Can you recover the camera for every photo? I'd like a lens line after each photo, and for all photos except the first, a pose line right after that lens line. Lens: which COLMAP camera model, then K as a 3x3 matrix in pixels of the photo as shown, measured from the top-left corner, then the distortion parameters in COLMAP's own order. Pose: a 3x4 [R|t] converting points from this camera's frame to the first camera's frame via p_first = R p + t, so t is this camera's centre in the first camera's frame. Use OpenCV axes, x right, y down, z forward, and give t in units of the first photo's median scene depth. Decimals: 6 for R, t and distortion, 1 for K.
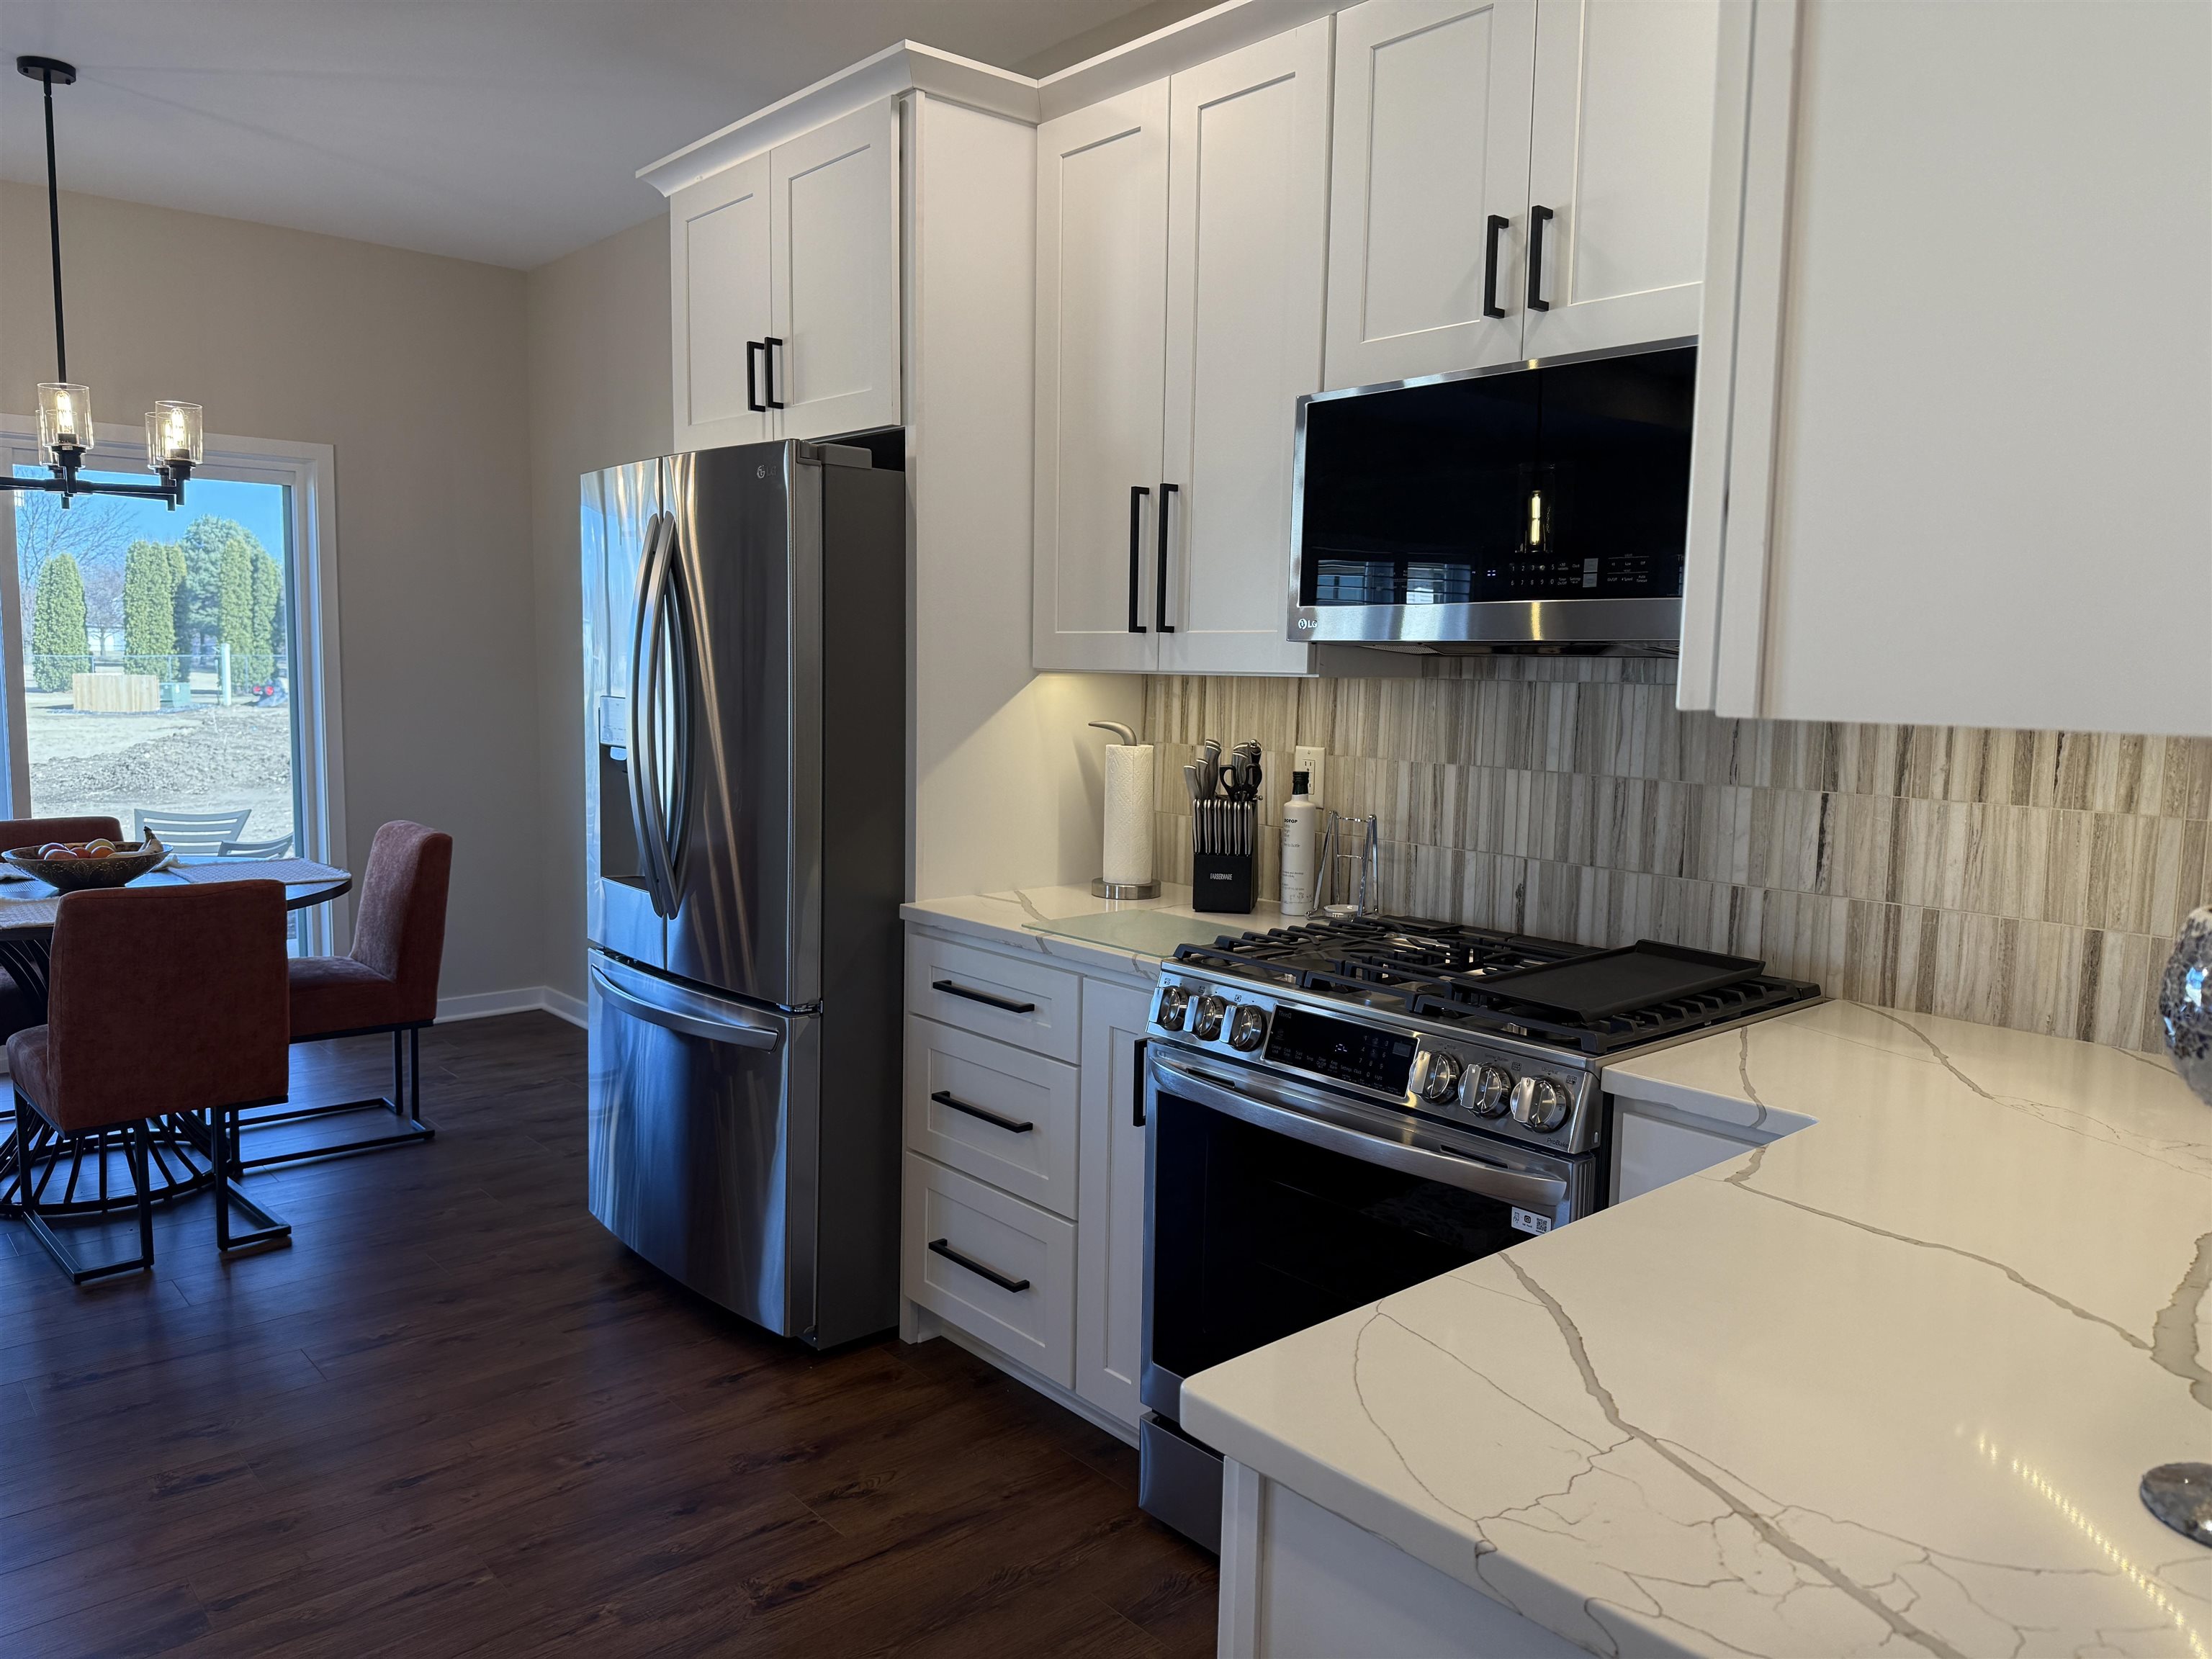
lens RADIAL K [[1535.5, 0, 1117.9], [0, 1535.5, 829.1], [0, 0, 1]] dist [0.067088, -0.085487]
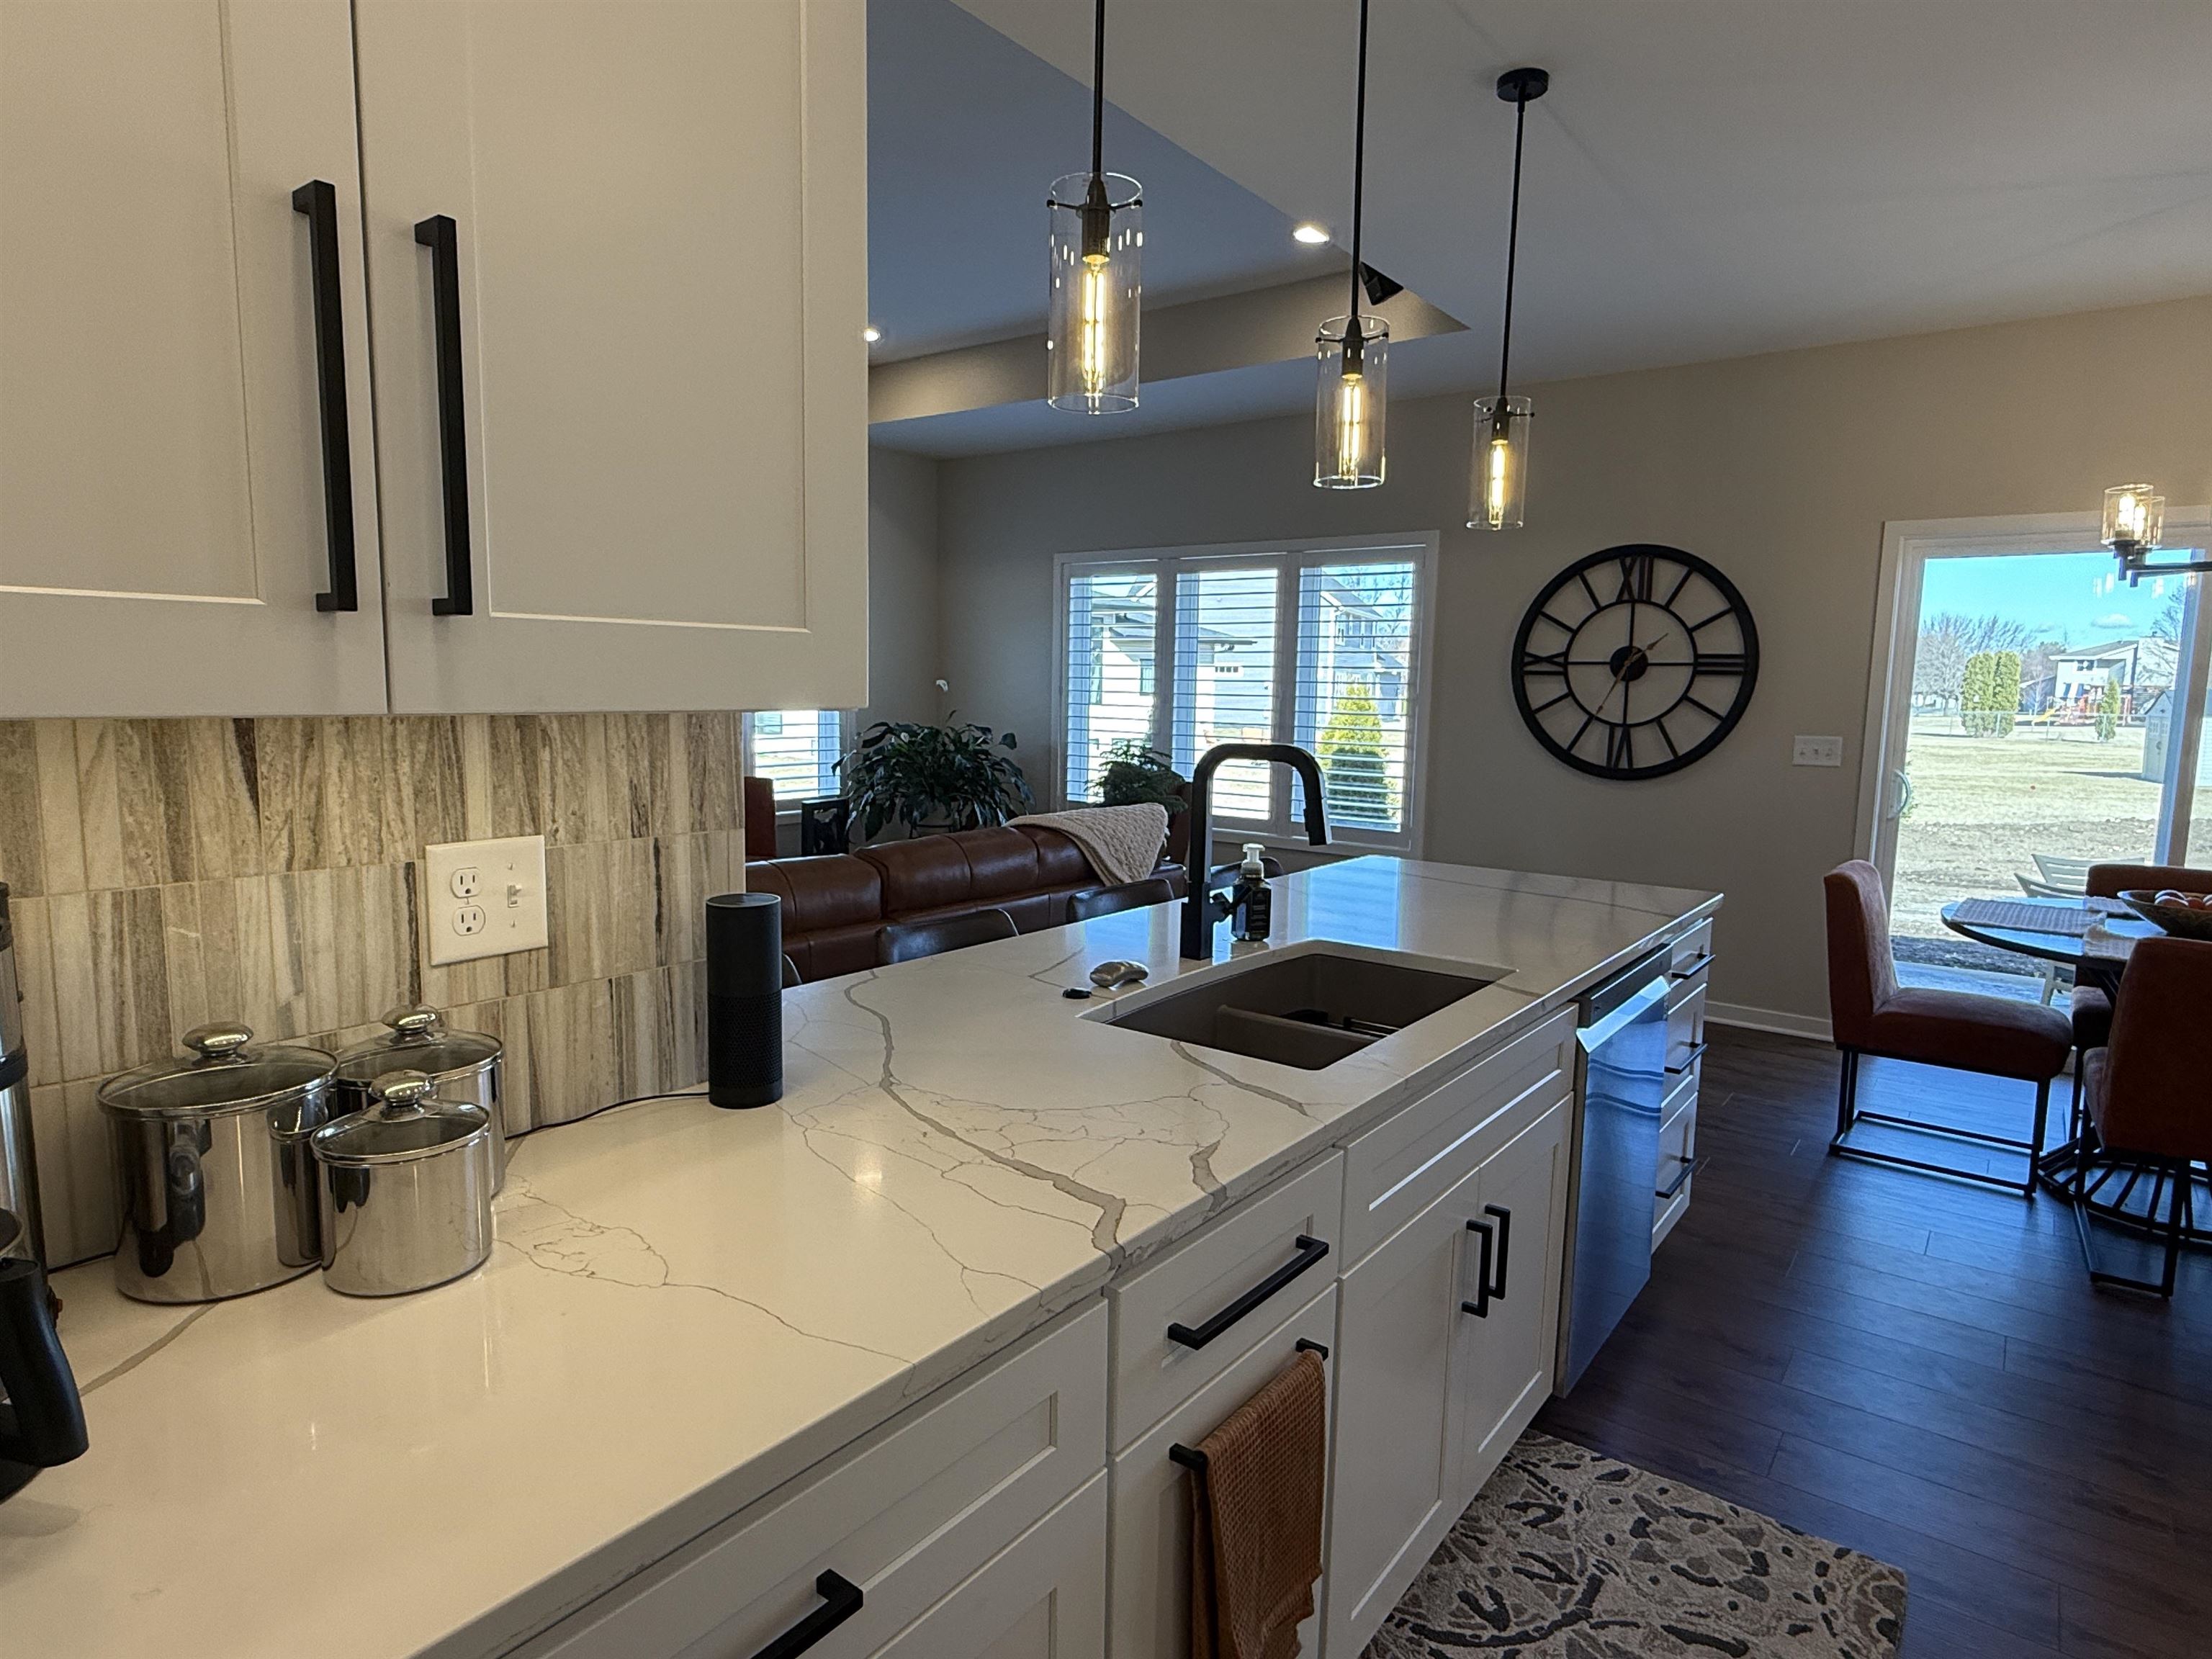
lens RADIAL K [[1229.5, 0, 1096.4], [0, 1229.5, 835.8], [0, 0, 1]] dist [0.001493, -0.002614]
pose [[0.175388, 0.105505, -0.978830, 0.035137], [-0.121159, 0.988996, 0.084891, -0.011980], [0.977016, 0.103705, 0.186241, 0.095709]]
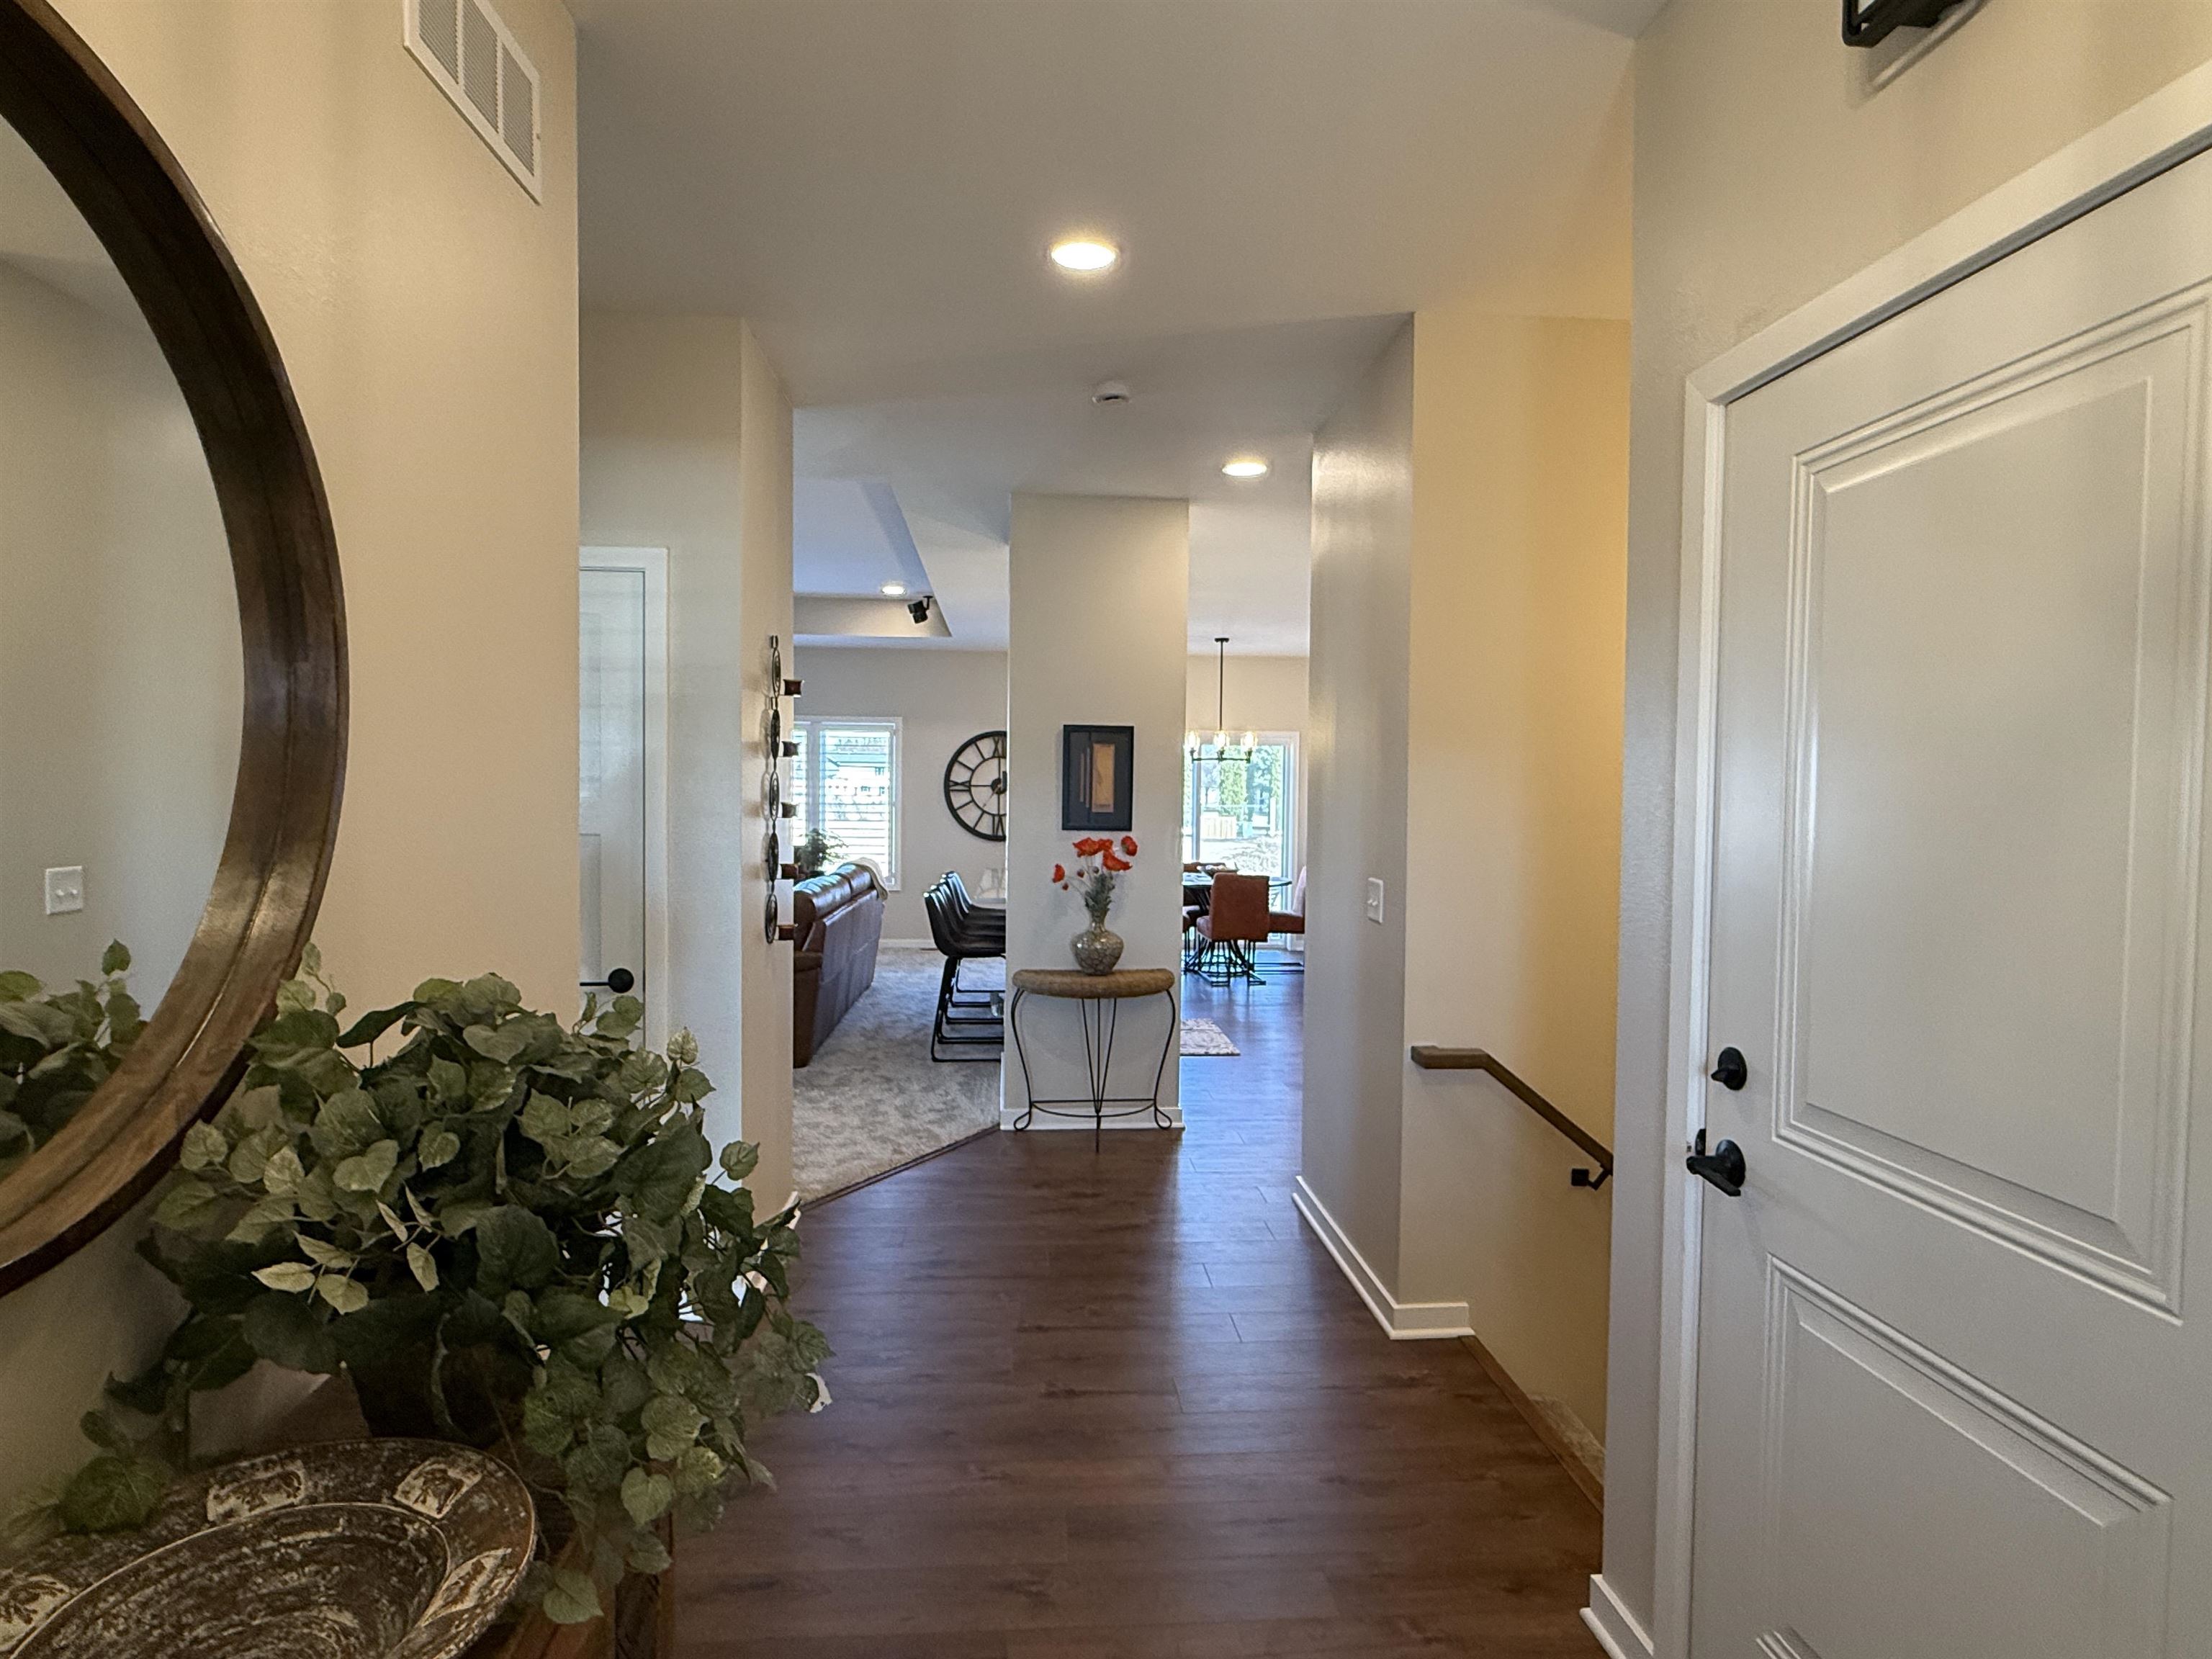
lens RADIAL K [[1229.5, 0, 1100.6], [0, 1229.5, 831.2], [0, 0, 1]] dist [0.001493, -0.002614]
pose [[0.790246, 0.012214, -0.612668, 0.804481], [-0.066683, 0.995578, -0.066162, 0.135512], [0.609151, 0.093139, 0.787566, -1.329288]]
